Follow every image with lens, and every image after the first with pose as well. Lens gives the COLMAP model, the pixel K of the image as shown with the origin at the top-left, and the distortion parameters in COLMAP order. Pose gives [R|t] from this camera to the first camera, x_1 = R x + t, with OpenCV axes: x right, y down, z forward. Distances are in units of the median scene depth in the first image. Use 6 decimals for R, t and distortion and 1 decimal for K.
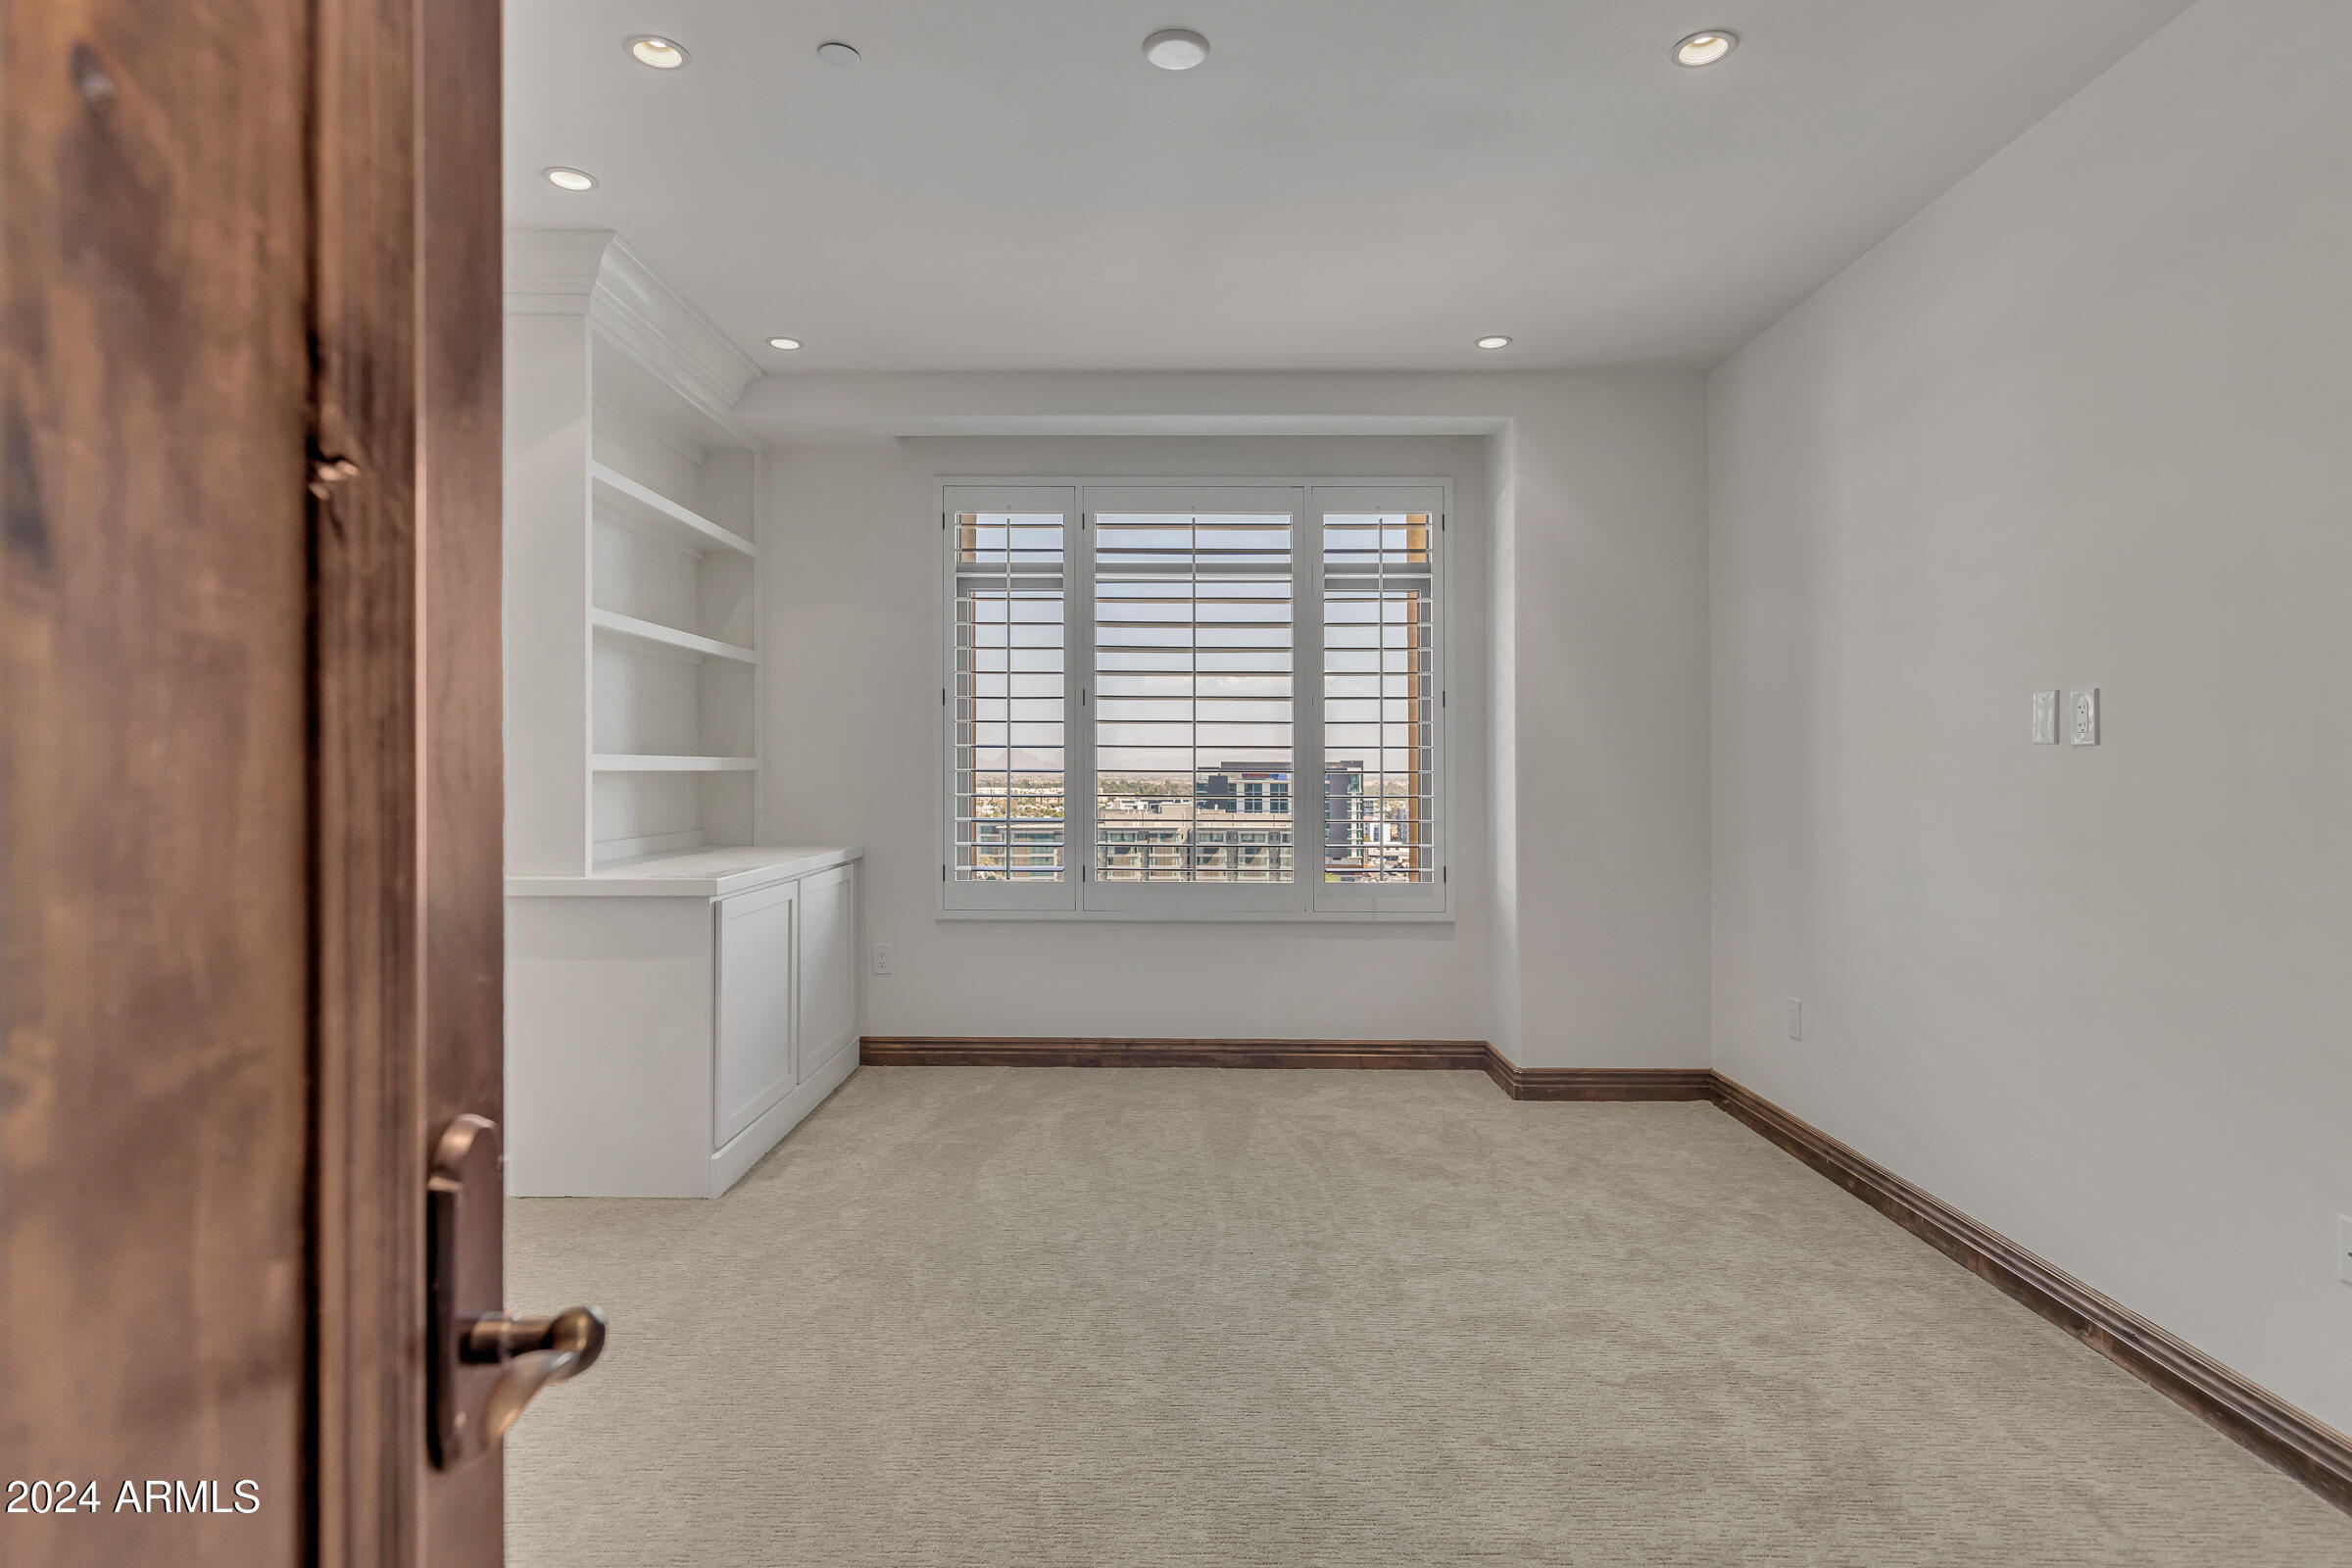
lens RADIAL K [[1245.4, 0, 1174.2], [0, 1245.4, 771.8], [0, 0, 1]] dist [0.003355, -0.000833]
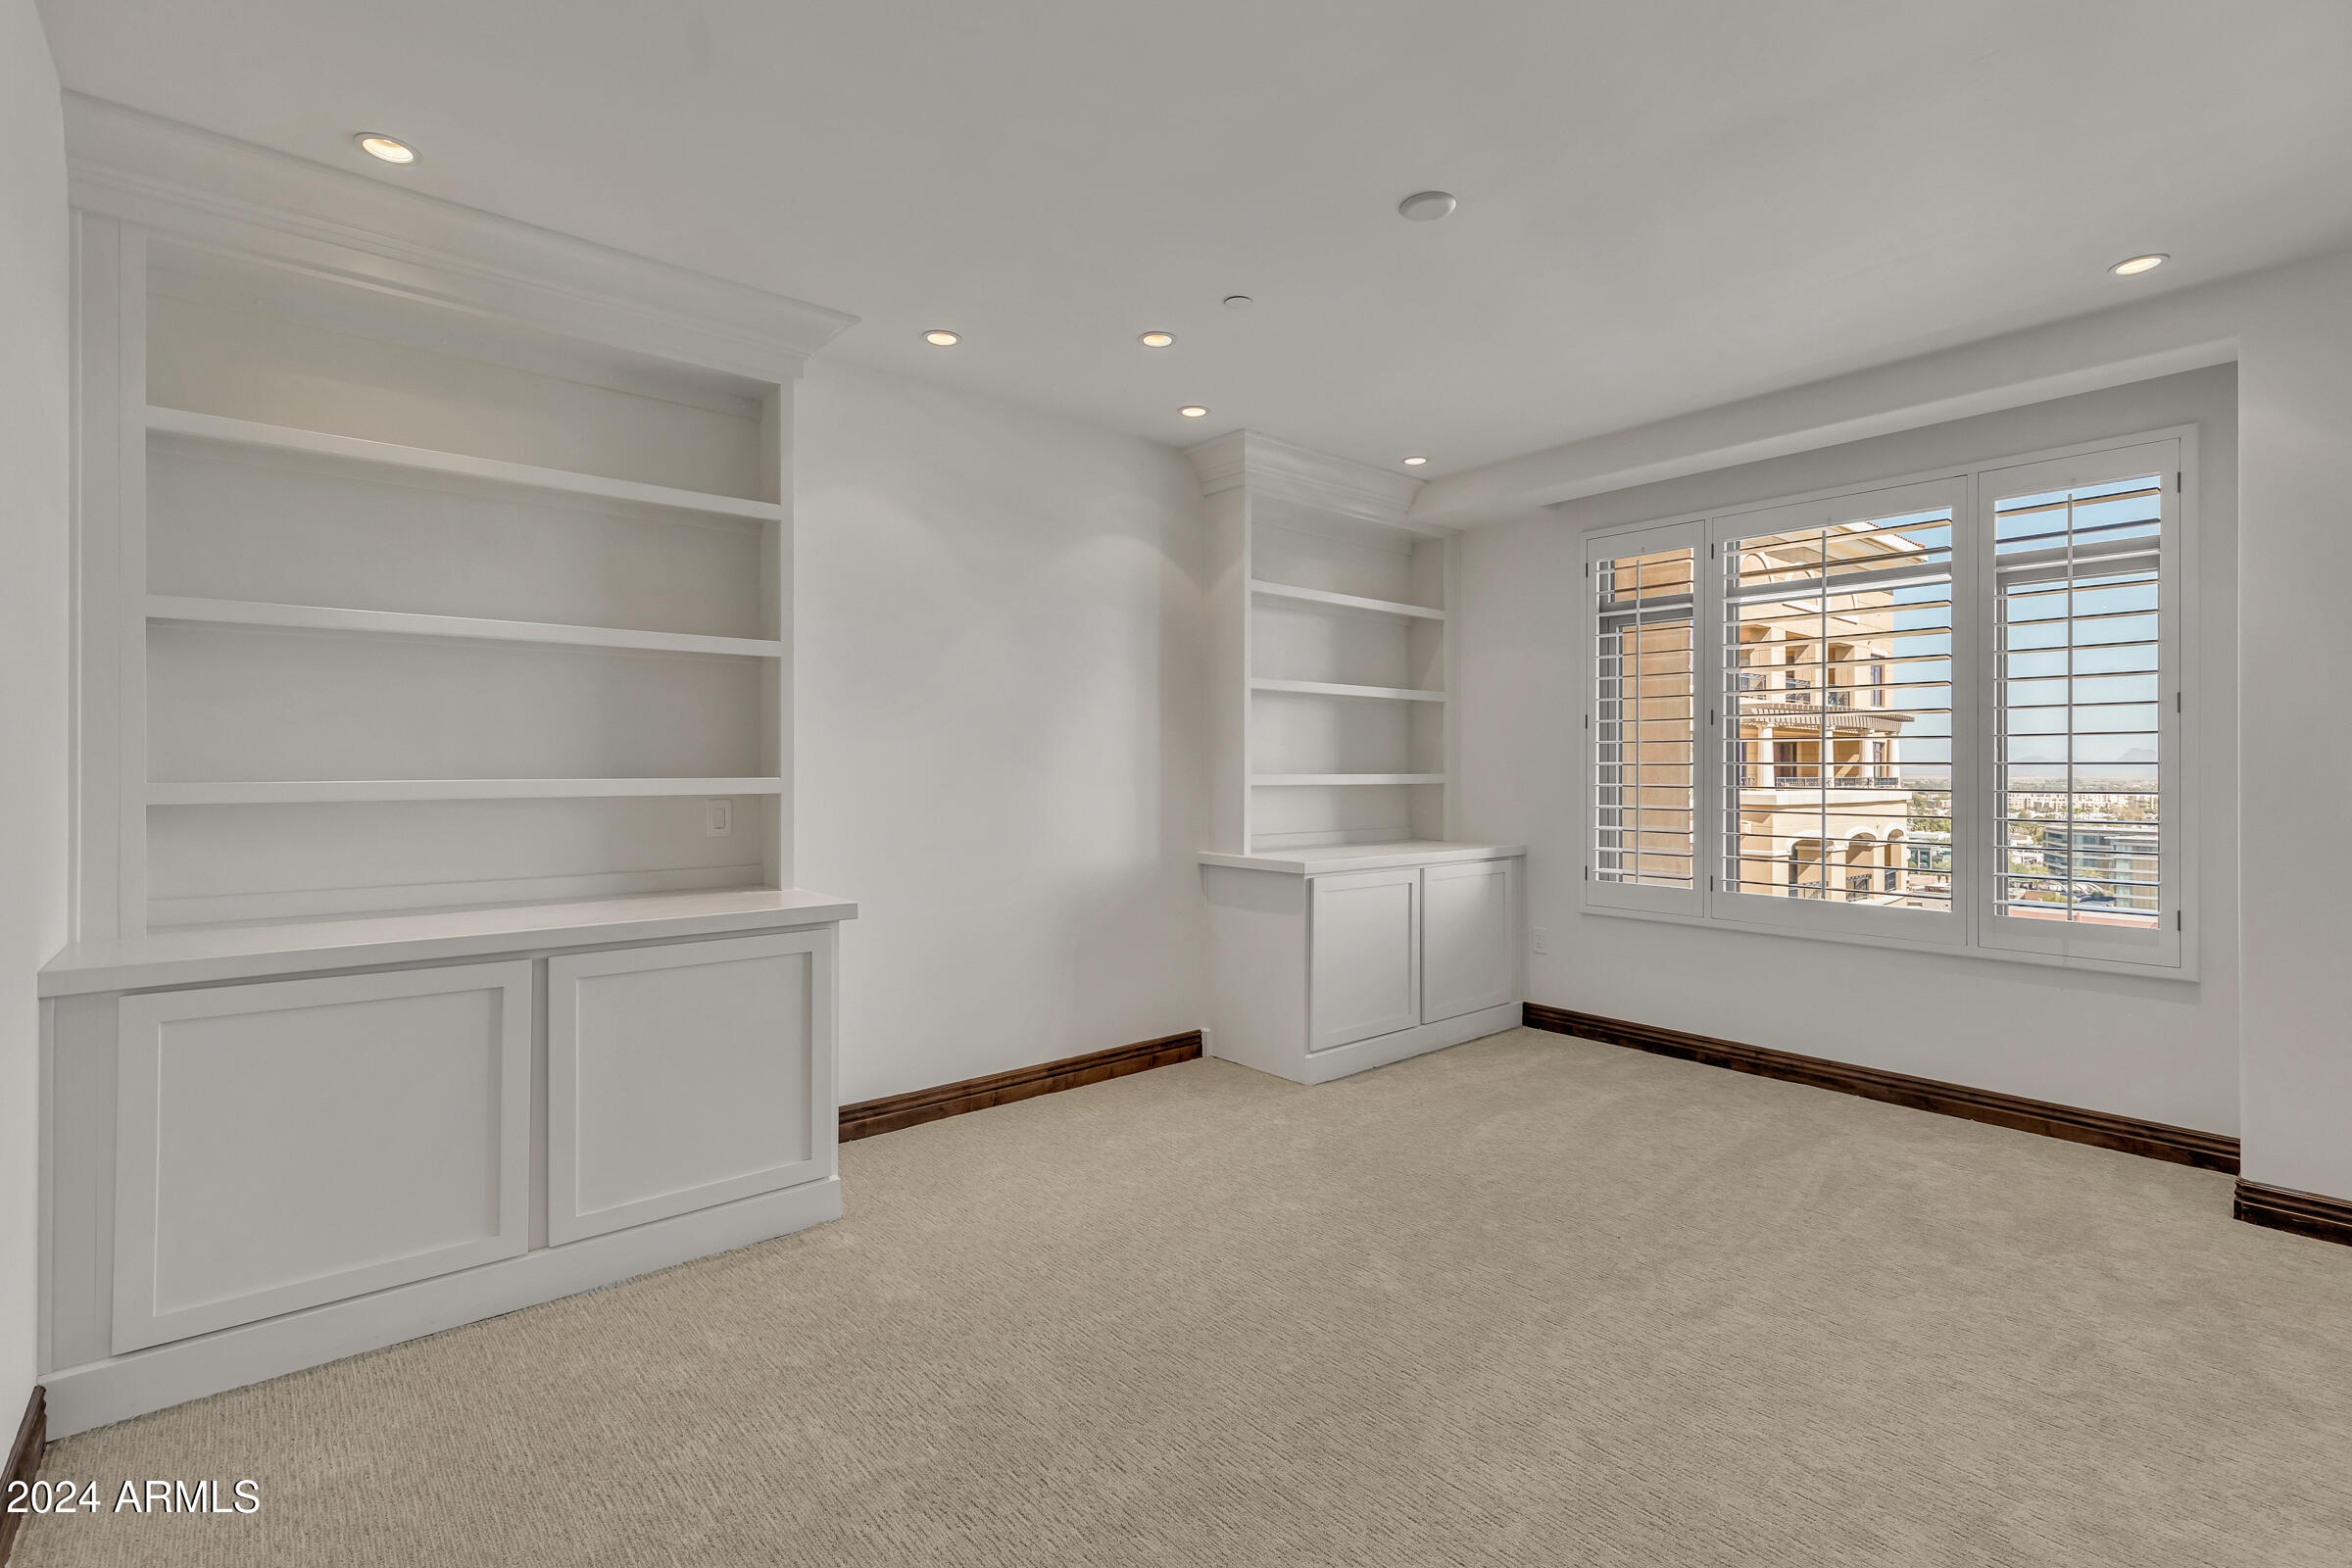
lens RADIAL K [[1052.9, 0, 1169.9], [0, 1052.9, 778.6], [0, 0, 1]] dist [-0.000217, -0.000058]
pose [[0.653516, 0.005144, -0.756895, 0.346442], [-0.003314, 0.999987, 0.003935, -0.011011], [0.756905, -0.000063, 0.653525, 0.072806]]
